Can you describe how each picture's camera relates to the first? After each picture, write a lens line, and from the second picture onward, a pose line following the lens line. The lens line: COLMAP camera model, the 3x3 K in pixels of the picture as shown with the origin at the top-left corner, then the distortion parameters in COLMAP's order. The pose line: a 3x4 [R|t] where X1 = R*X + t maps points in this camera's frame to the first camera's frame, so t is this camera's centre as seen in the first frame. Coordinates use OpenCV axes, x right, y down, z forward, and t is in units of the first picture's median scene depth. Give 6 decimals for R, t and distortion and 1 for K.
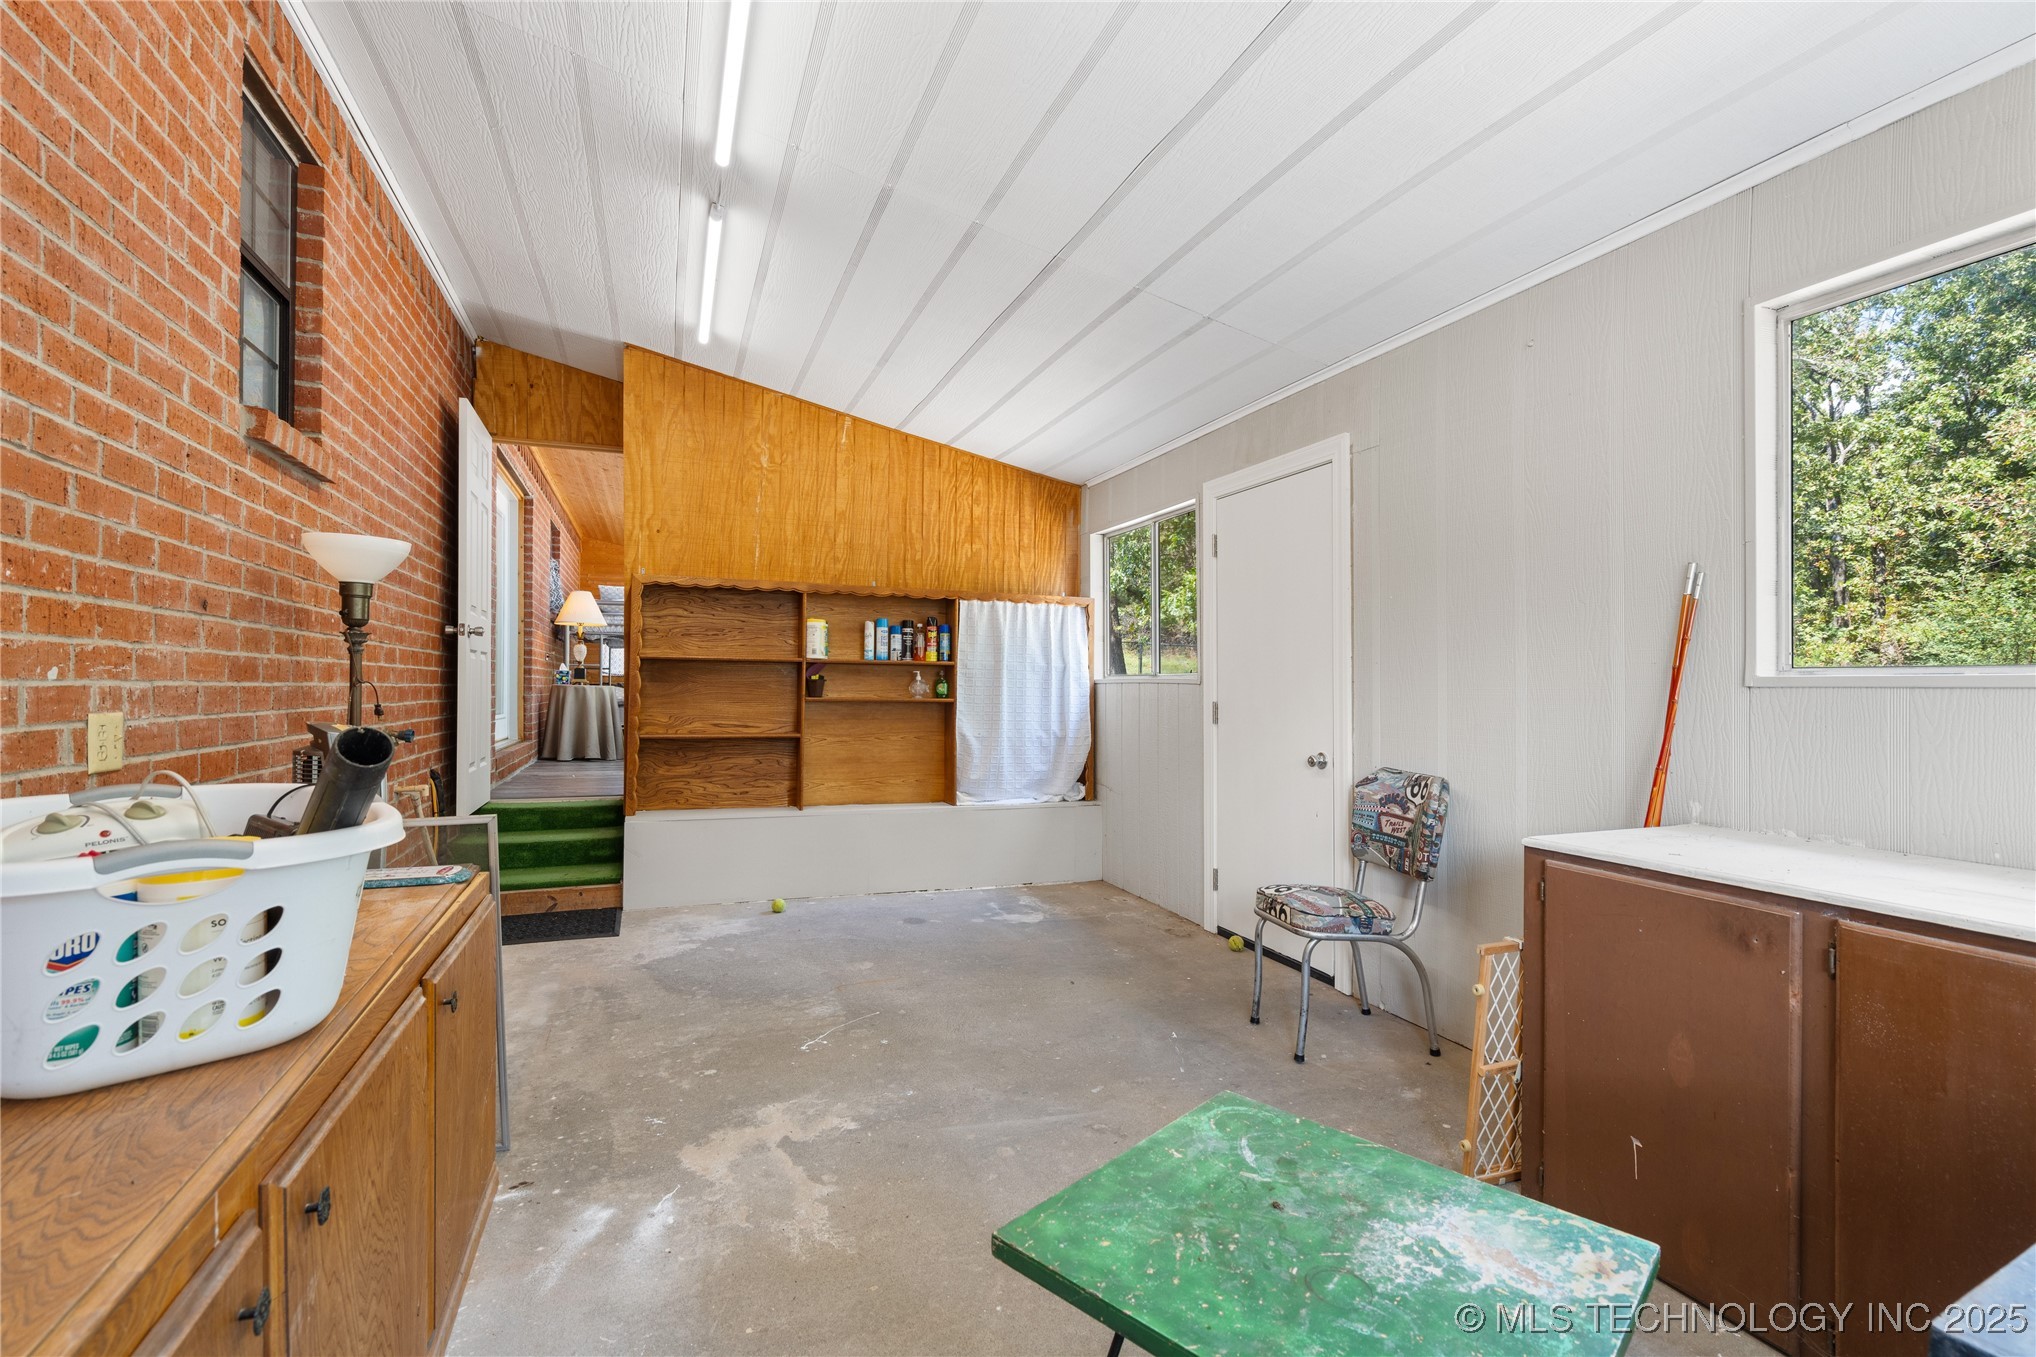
lens RADIAL K [[934.3, 0, 1028.1], [0, 934.3, 684.6], [0, 0, 1]] dist [-0.003267, 0.001006]
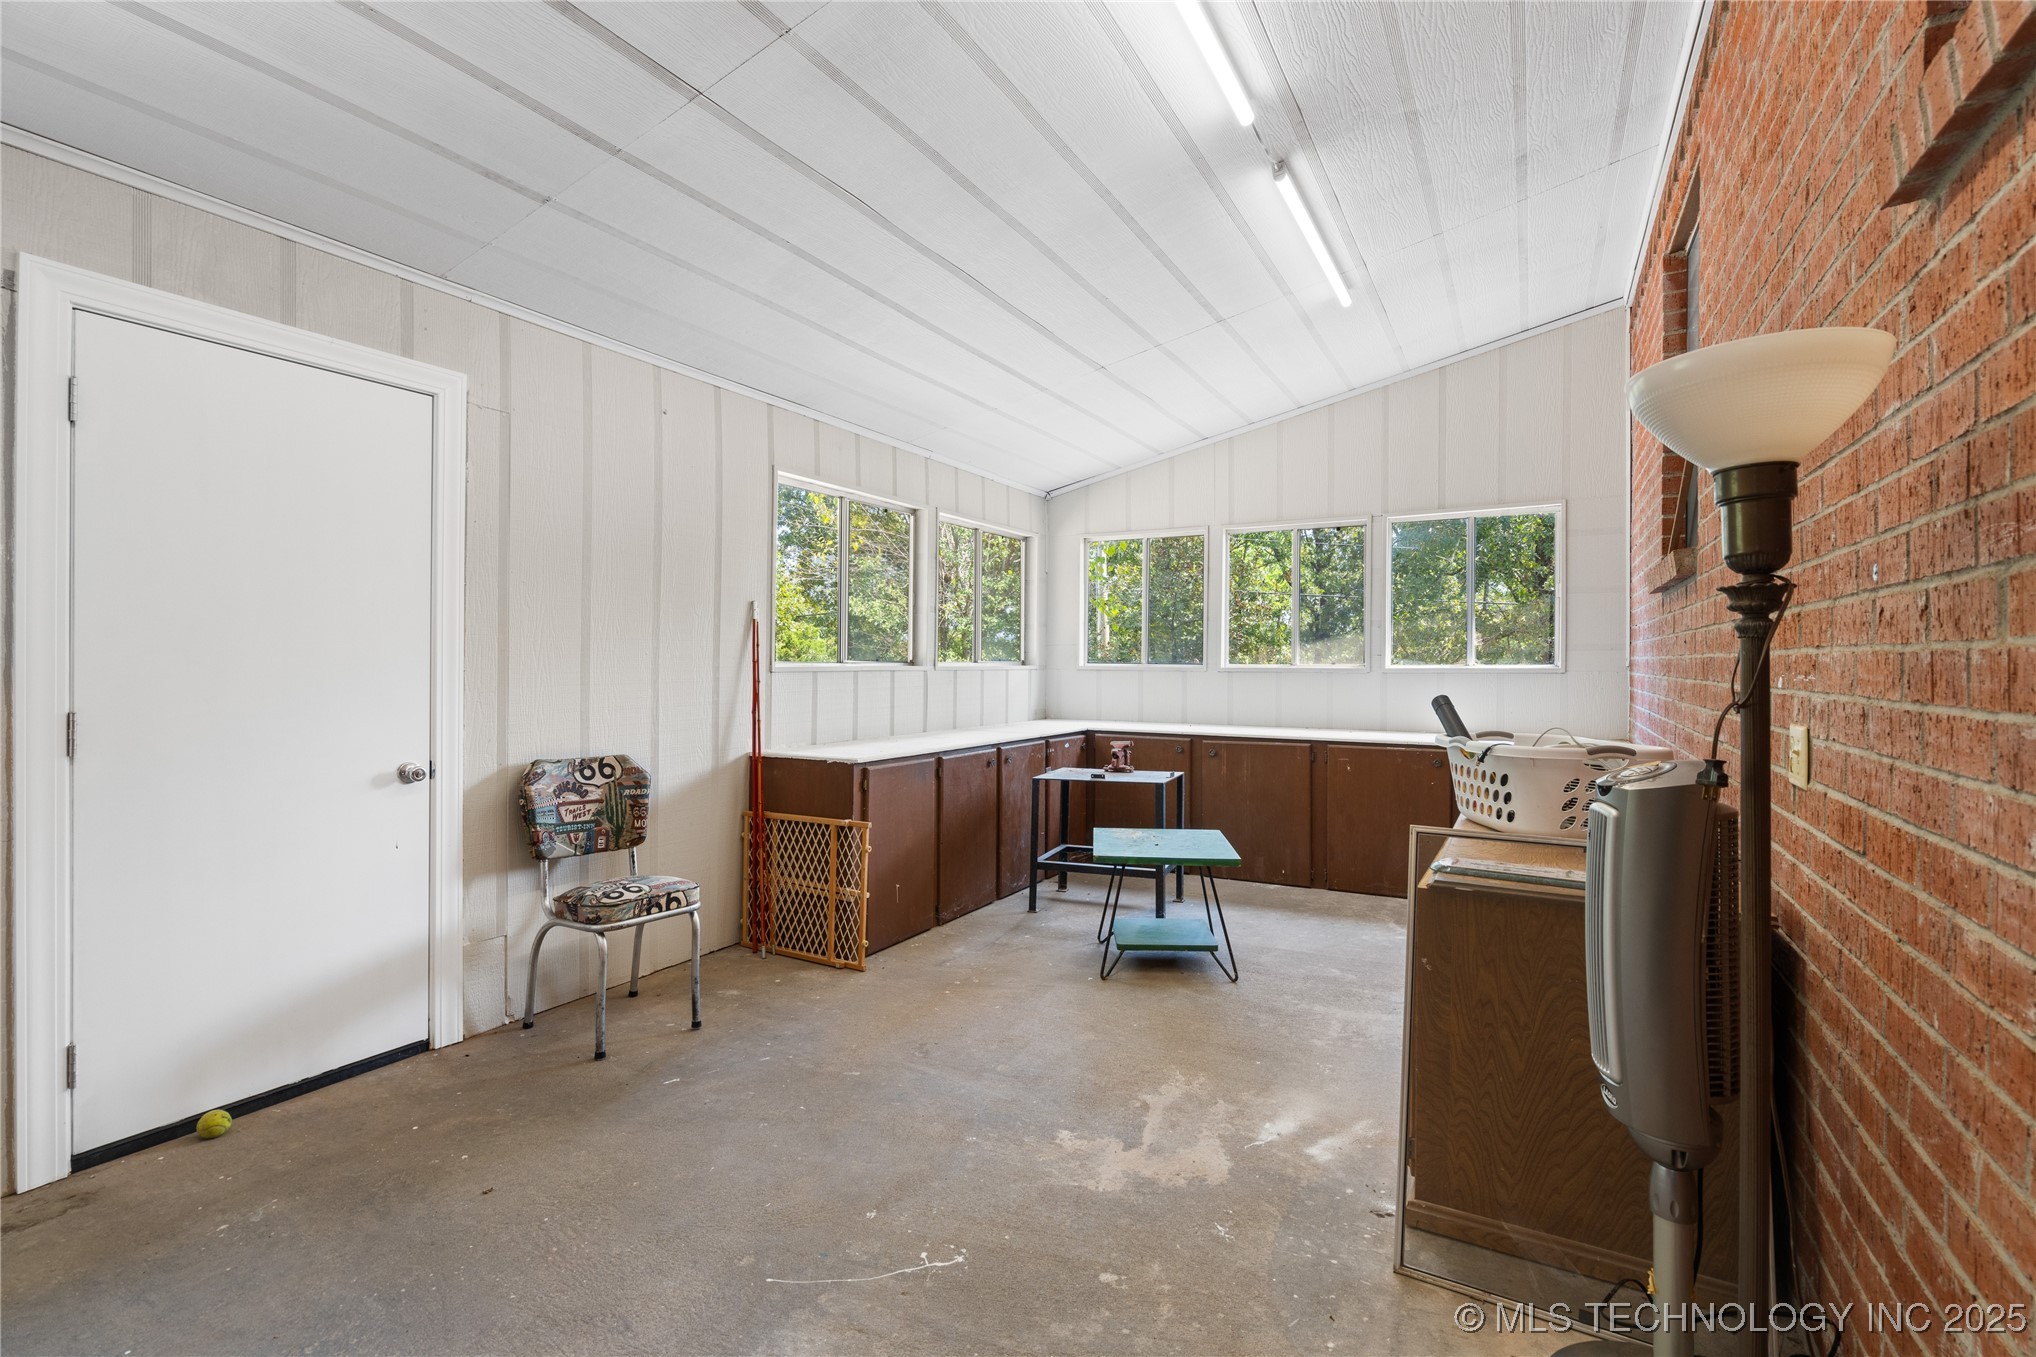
lens RADIAL K [[934.3, 0, 1025.1], [0, 934.3, 664.8], [0, 0, 1]] dist [-0.003267, 0.001006]
pose [[-0.641847, -0.006185, 0.766808, -0.738755], [-0.006225, 0.999977, 0.002855, -0.015960], [-0.766808, -0.002941, -0.641870, 1.349842]]
